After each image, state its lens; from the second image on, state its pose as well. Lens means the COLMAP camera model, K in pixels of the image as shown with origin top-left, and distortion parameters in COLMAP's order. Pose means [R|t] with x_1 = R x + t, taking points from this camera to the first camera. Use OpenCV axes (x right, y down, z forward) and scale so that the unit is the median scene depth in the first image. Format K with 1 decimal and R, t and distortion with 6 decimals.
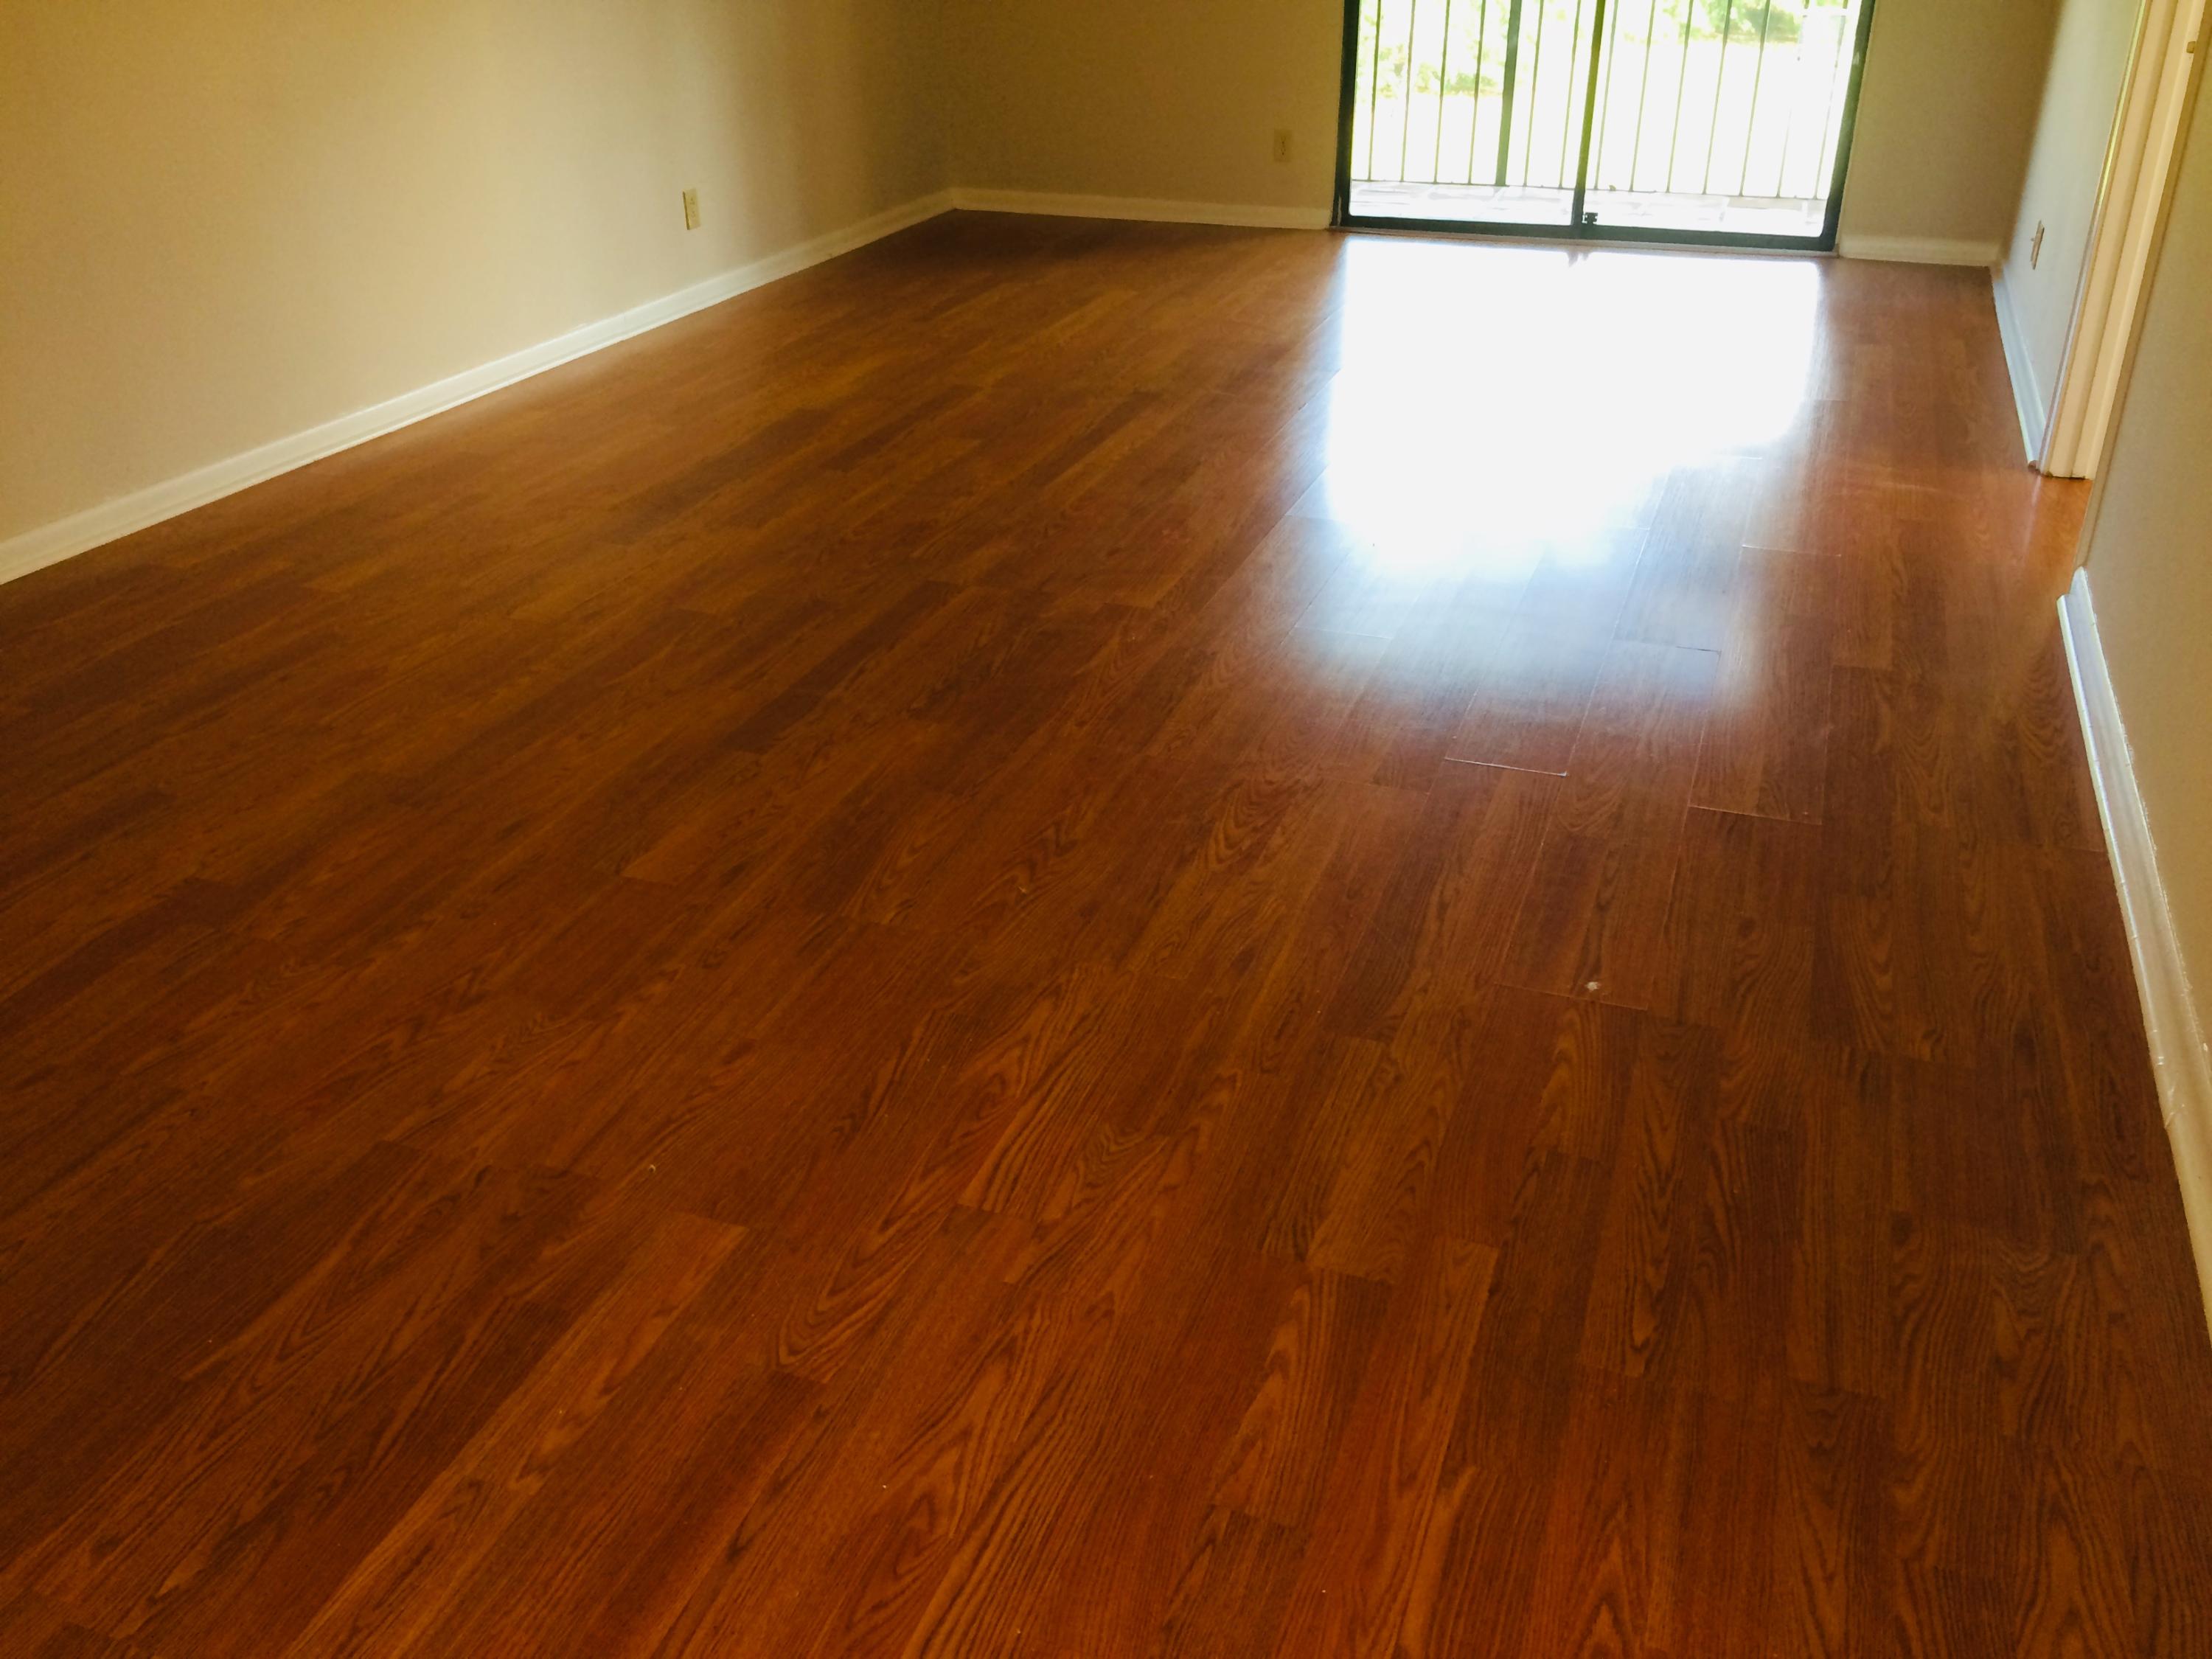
lens RADIAL K [[1888.8, 0, 1106.0], [0, 1888.8, 829.5], [0, 0, 1]] dist [0.037822, 0.001097]
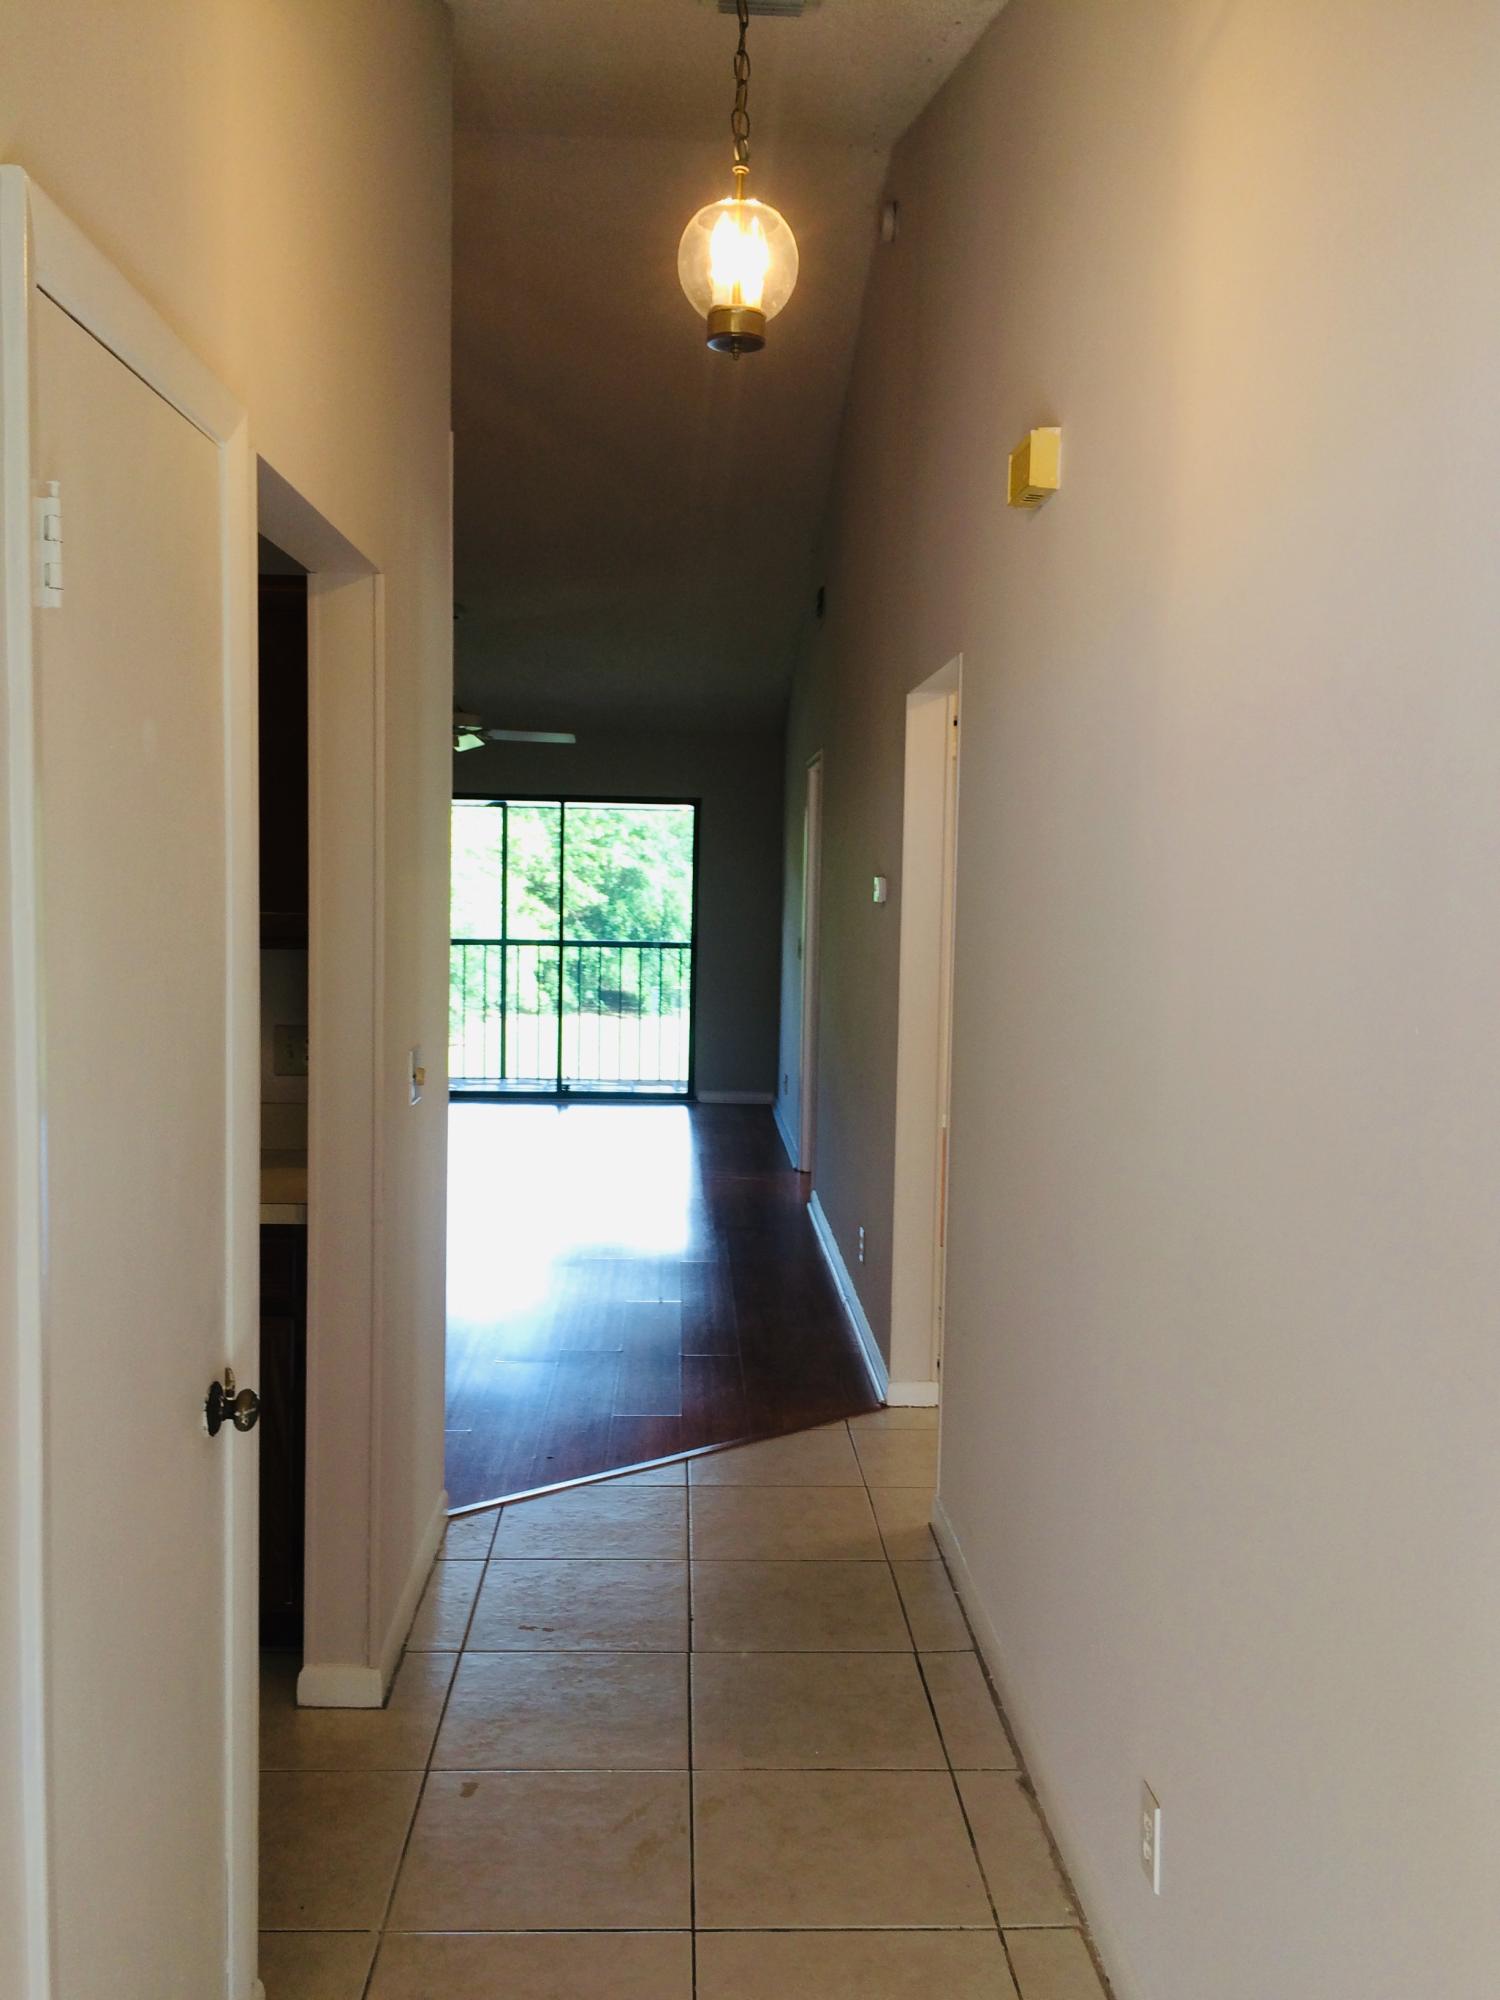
lens RADIAL K [[1707.8, 0, 750.0], [0, 1707.8, 1000.0], [0, 0, 1]] dist [0.037822, 0.001097]
pose [[0.924487, -0.008460, 0.381120, -0.215696], [0.156910, 0.919582, -0.360206, 0.227552], [-0.347424, 0.392808, 0.851469, -0.508139]]
